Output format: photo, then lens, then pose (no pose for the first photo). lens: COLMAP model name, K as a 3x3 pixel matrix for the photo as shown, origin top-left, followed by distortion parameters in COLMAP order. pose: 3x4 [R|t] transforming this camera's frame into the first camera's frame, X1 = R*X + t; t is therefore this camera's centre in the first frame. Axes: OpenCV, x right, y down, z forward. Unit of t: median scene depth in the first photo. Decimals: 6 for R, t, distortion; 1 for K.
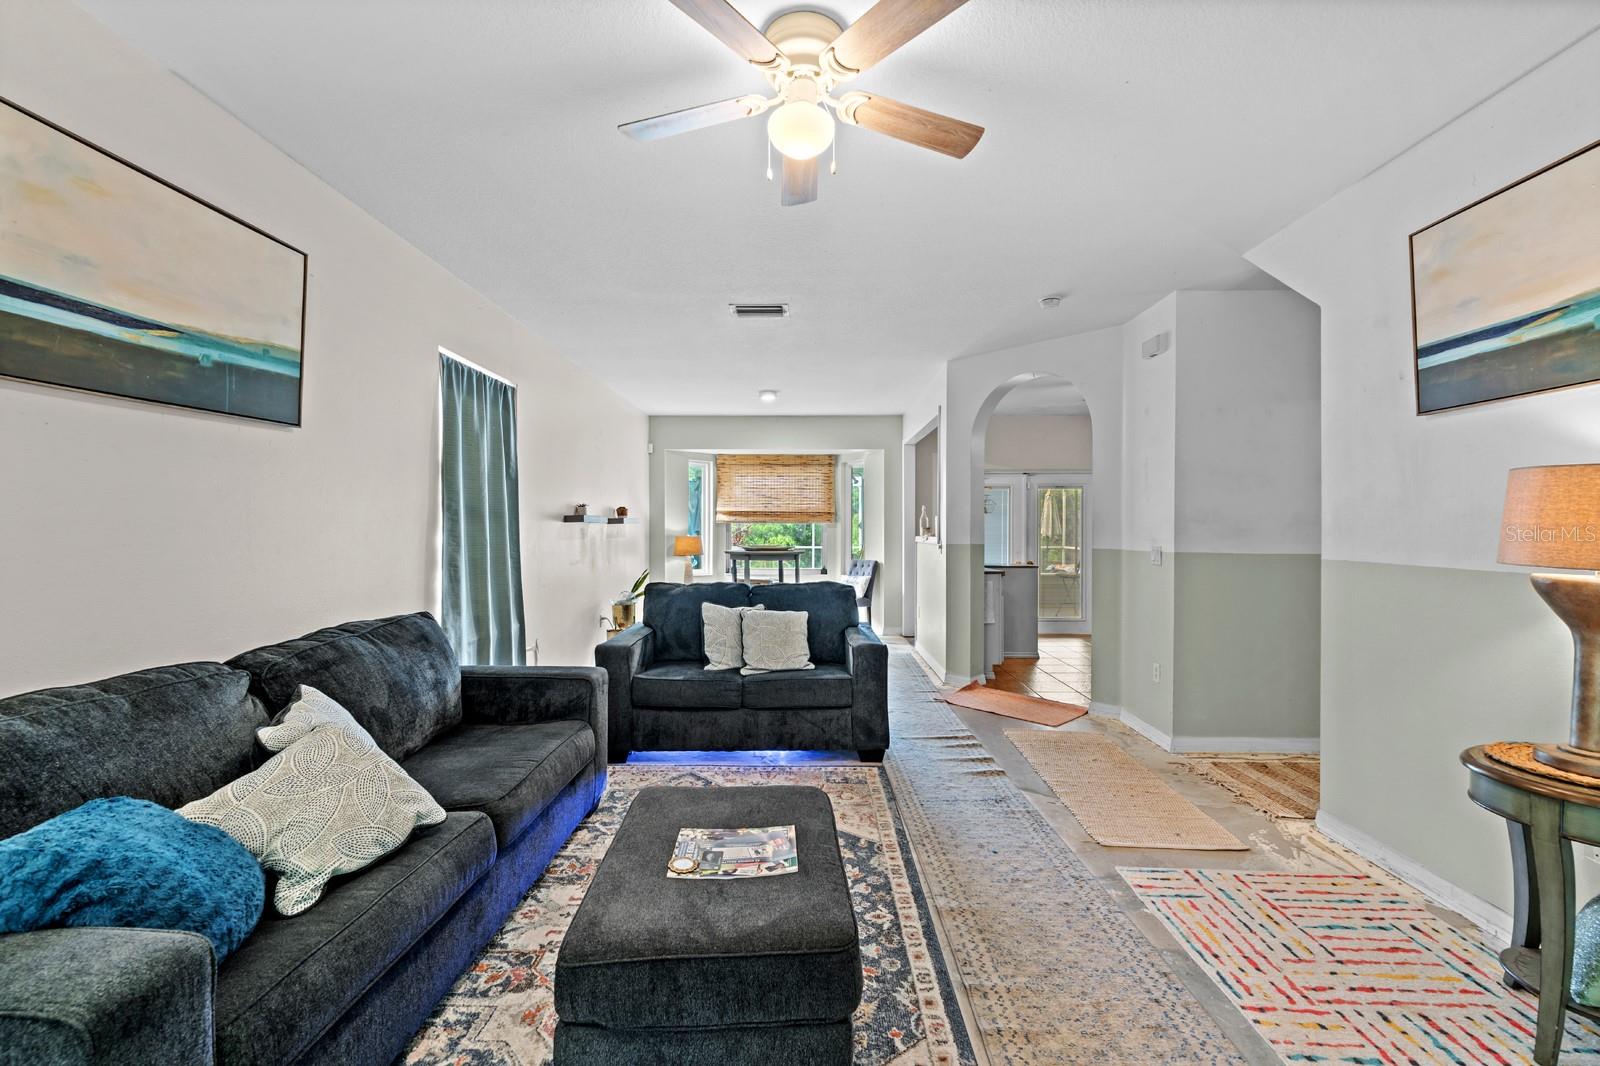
lens RADIAL K [[653.4, 0, 793.6], [0, 653.4, 541.7], [0, 0, 1]] dist [0.000601, -0.000644]
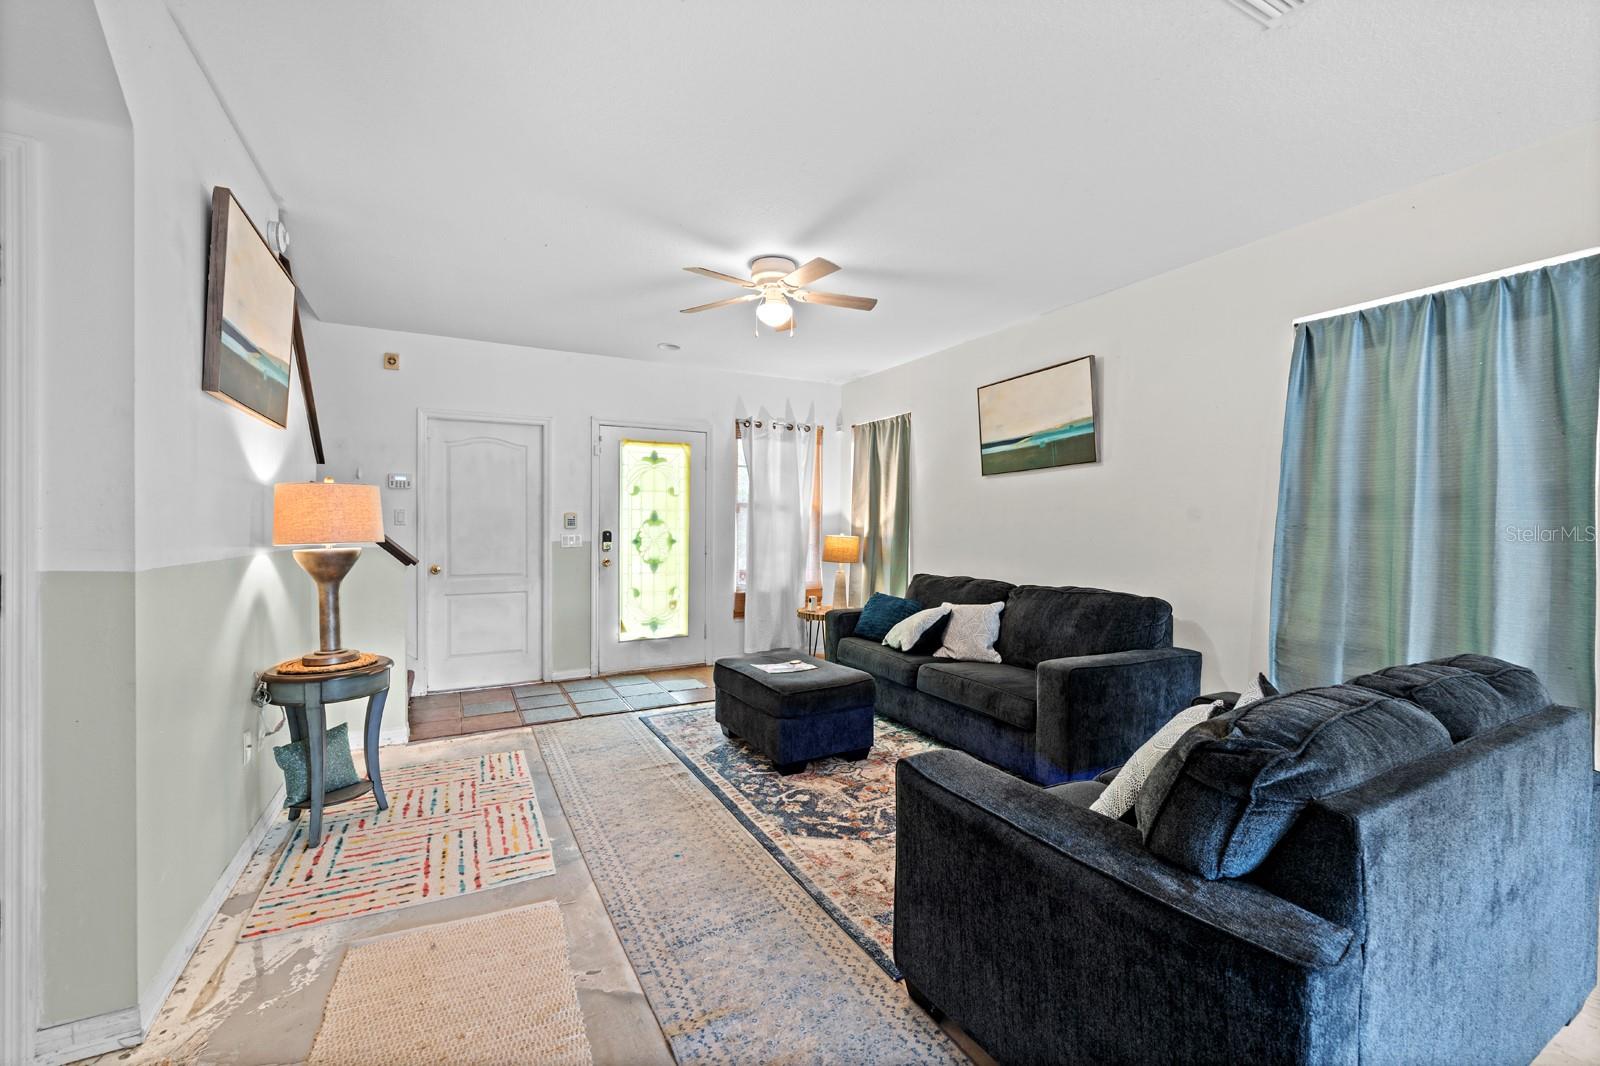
lens RADIAL K [[653.4, 0, 803.3], [0, 653.4, 529.9], [0, 0, 1]] dist [0.000601, -0.000644]
pose [[-0.867166, -0.001759, -0.498016, 0.607133], [-0.016977, 0.999517, 0.026031, -0.035355], [0.497730, 0.031028, -0.866777, 1.852299]]
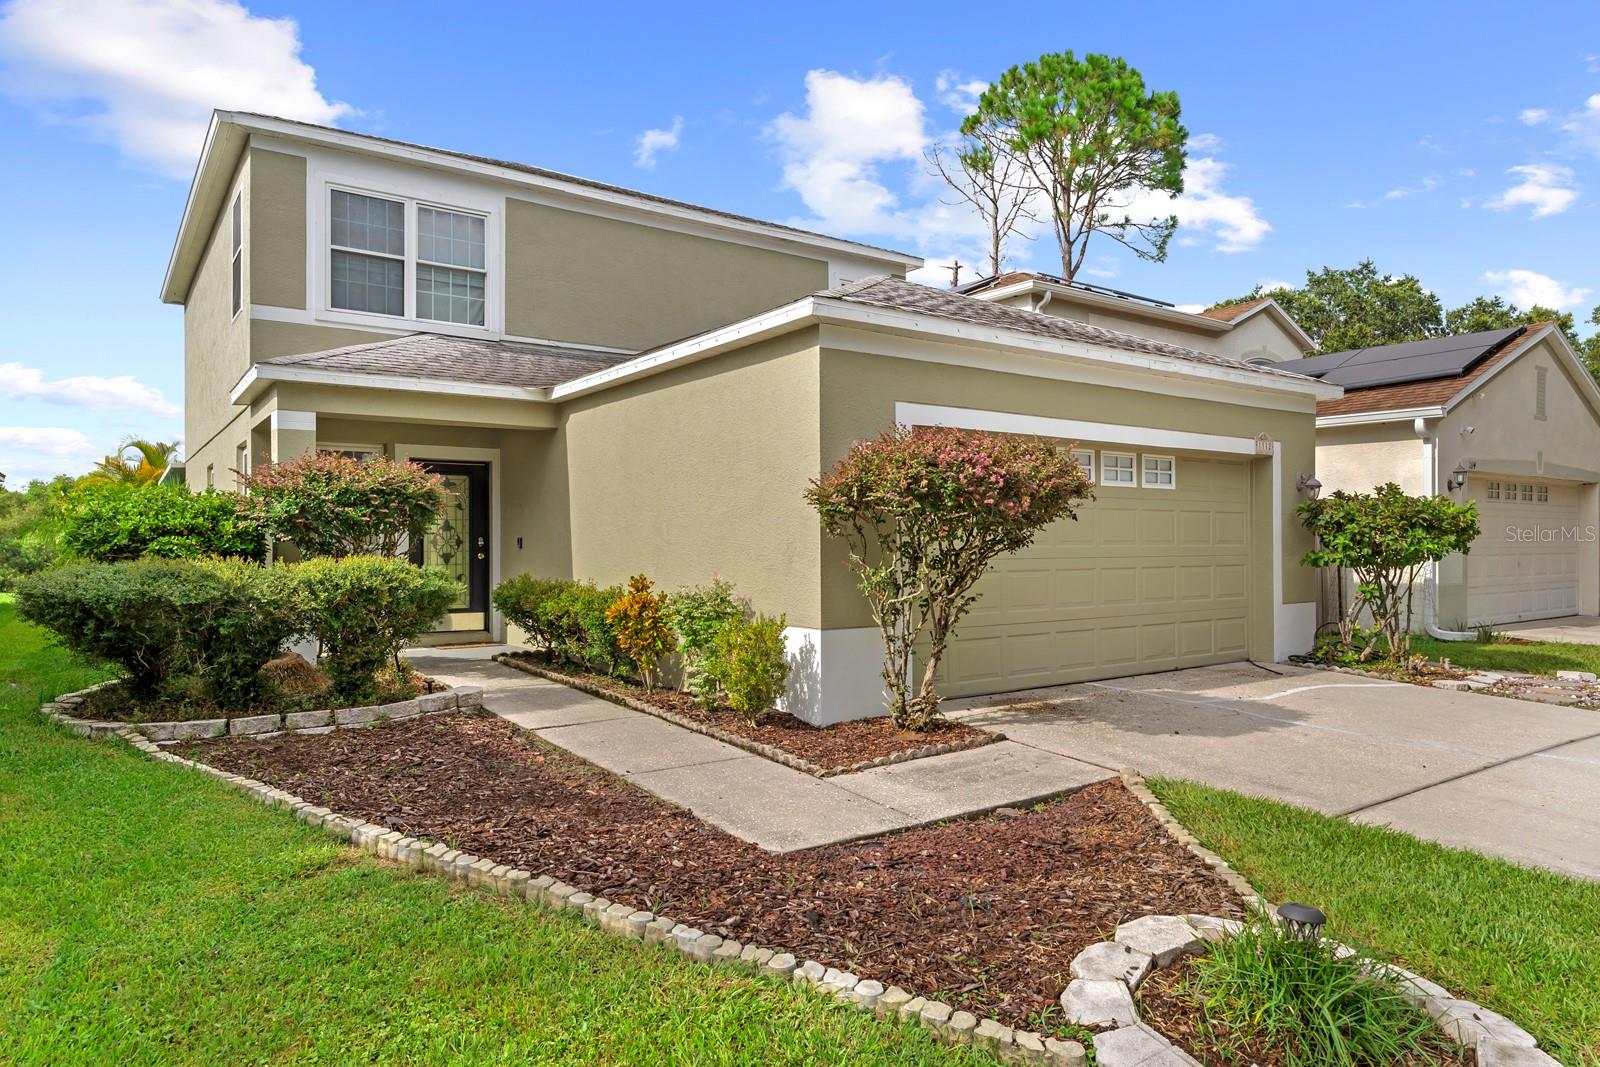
lens RADIAL K [[1001.5, 0, 804.2], [0, 1001.5, 542.8], [0, 0, 1]] dist [-0.000357, -0.002848]
pose [[-0.799303, -0.002028, -0.600925, 1.412888], [-0.013605, 0.999799, 0.014722, -0.021609], [0.600774, 0.019943, -0.799170, 4.411367]]
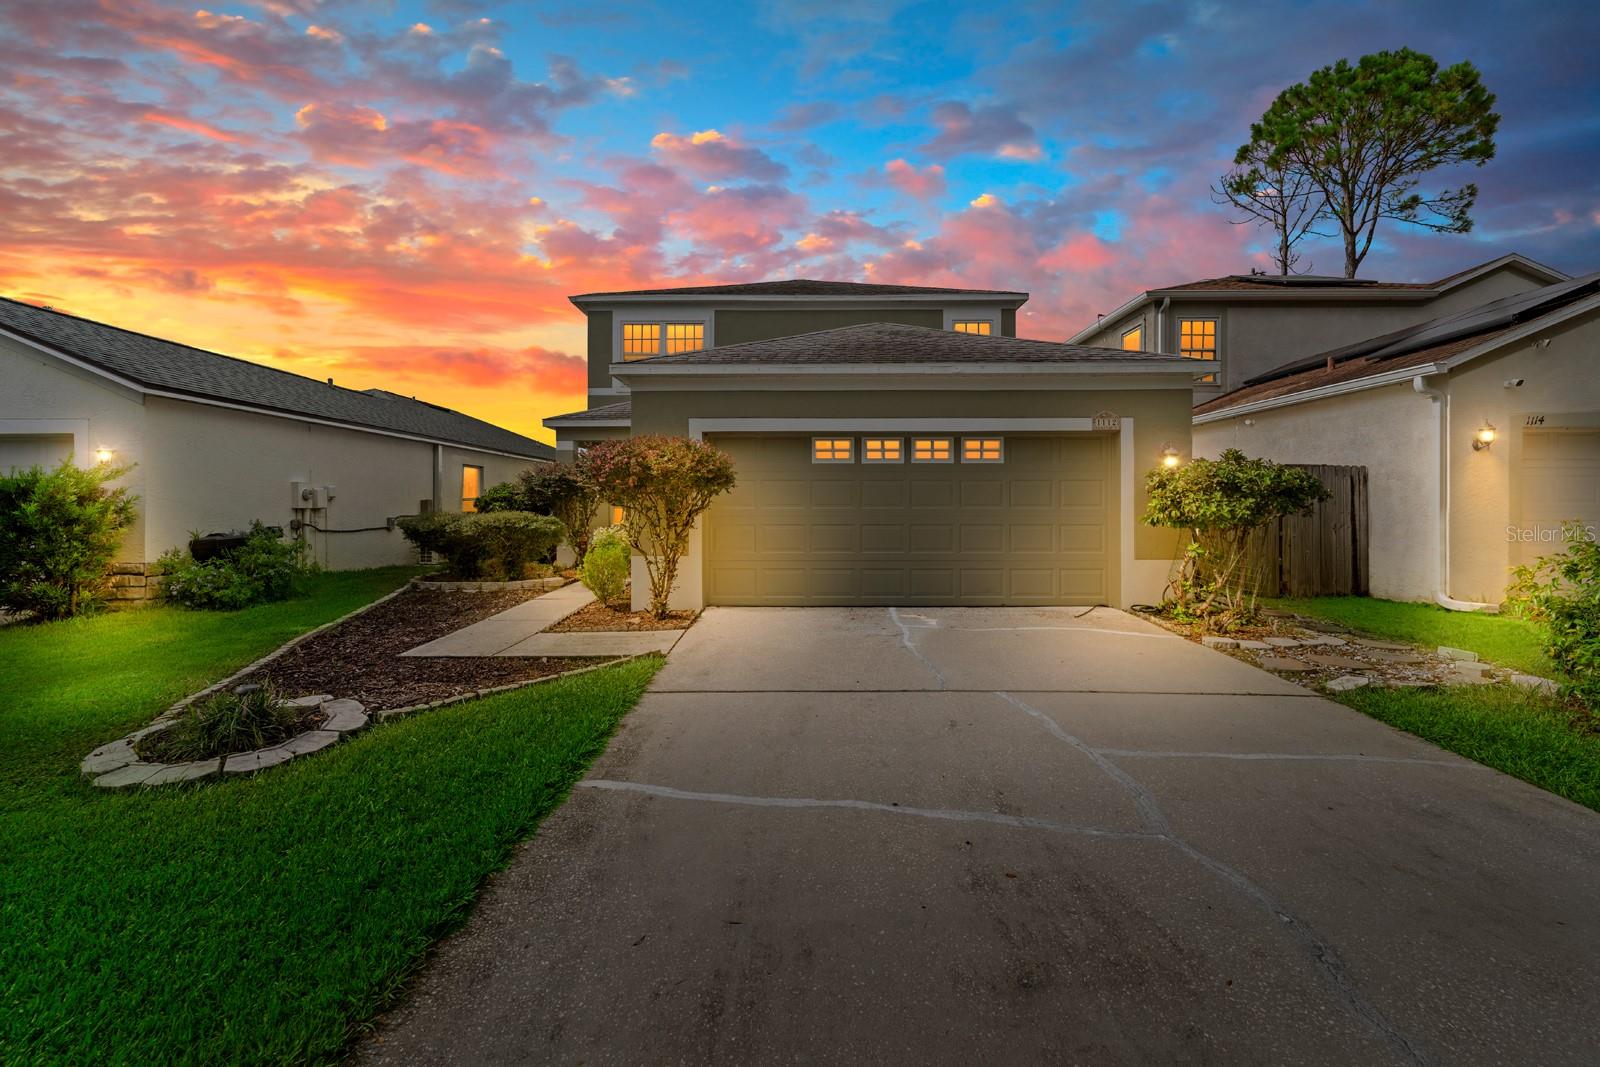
lens RADIAL K [[653.4, 0, 796.7], [0, 653.4, 517.8], [0, 0, 1]] dist [0.000601, -0.000644]
pose [[-0.999873, -0.003820, -0.015463, -0.874252], [-0.004416, 0.999242, 0.038670, -0.044741], [0.015303, 0.038734, -0.999132, 5.301666]]
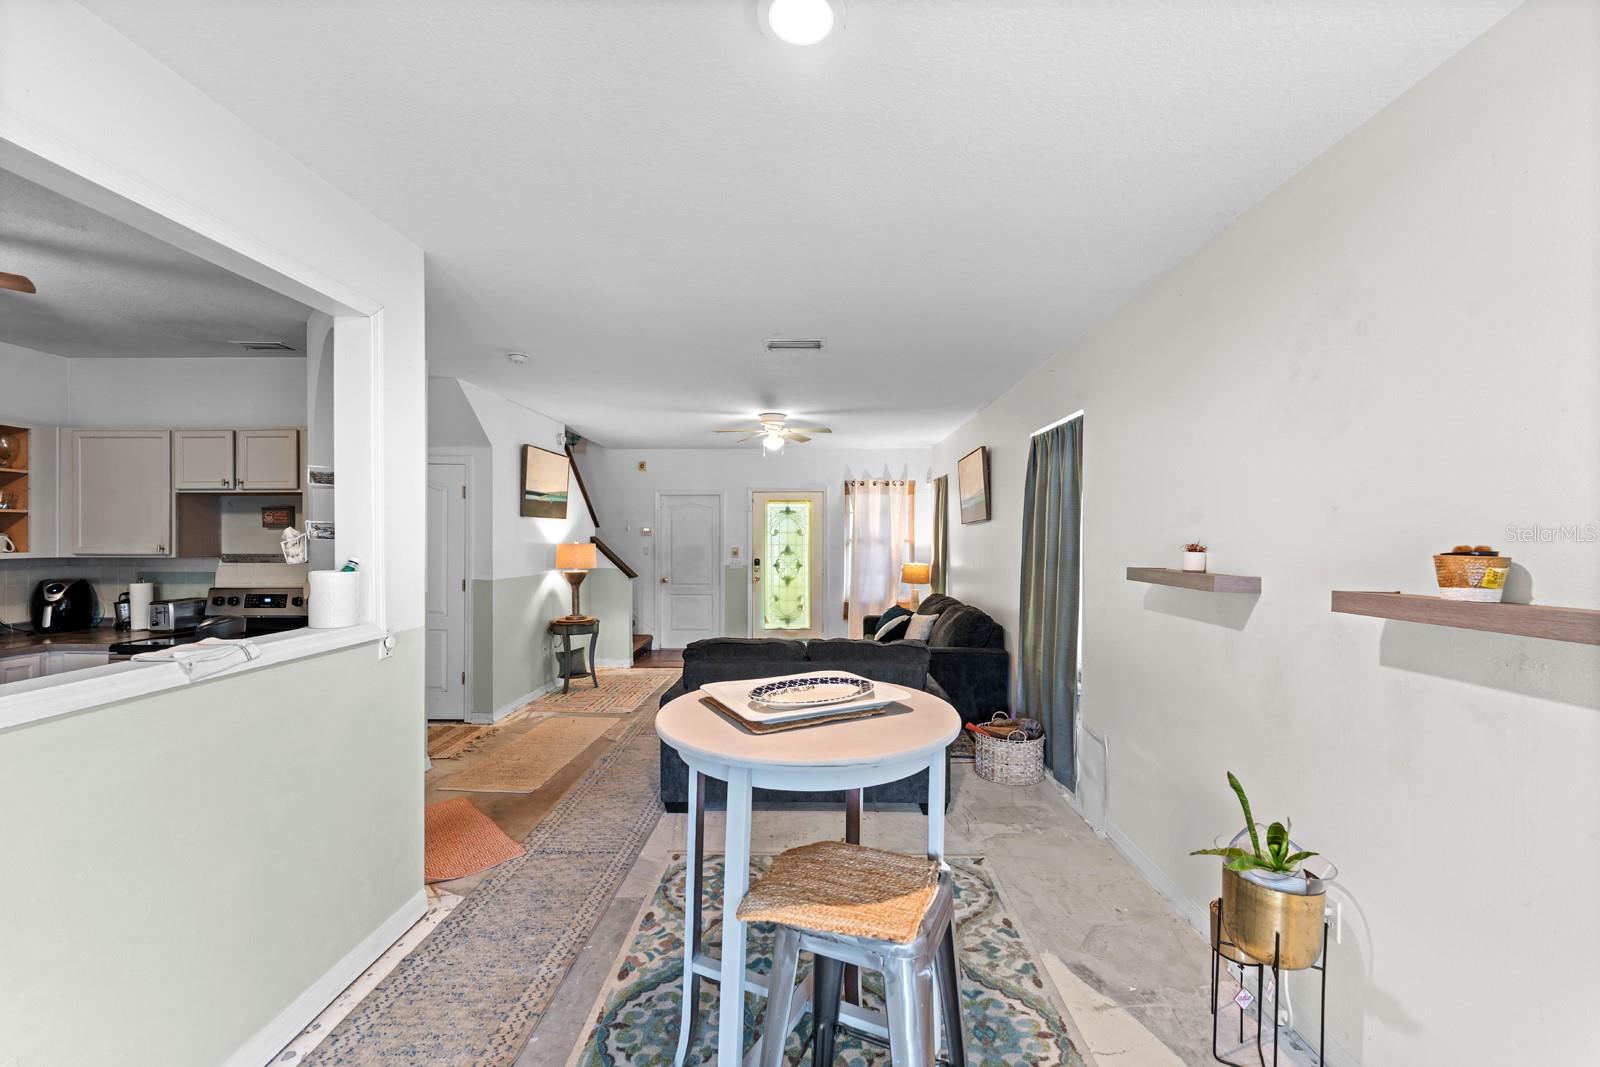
lens RADIAL K [[653.4, 0, 803.9], [0, 653.4, 536.3], [0, 0, 1]] dist [0.000601, -0.000644]
pose [[-0.999991, -0.003040, -0.002811, -0.095174], [-0.003101, 0.999754, 0.021958, -0.150170], [0.002743, 0.021967, -0.999755, 3.006607]]
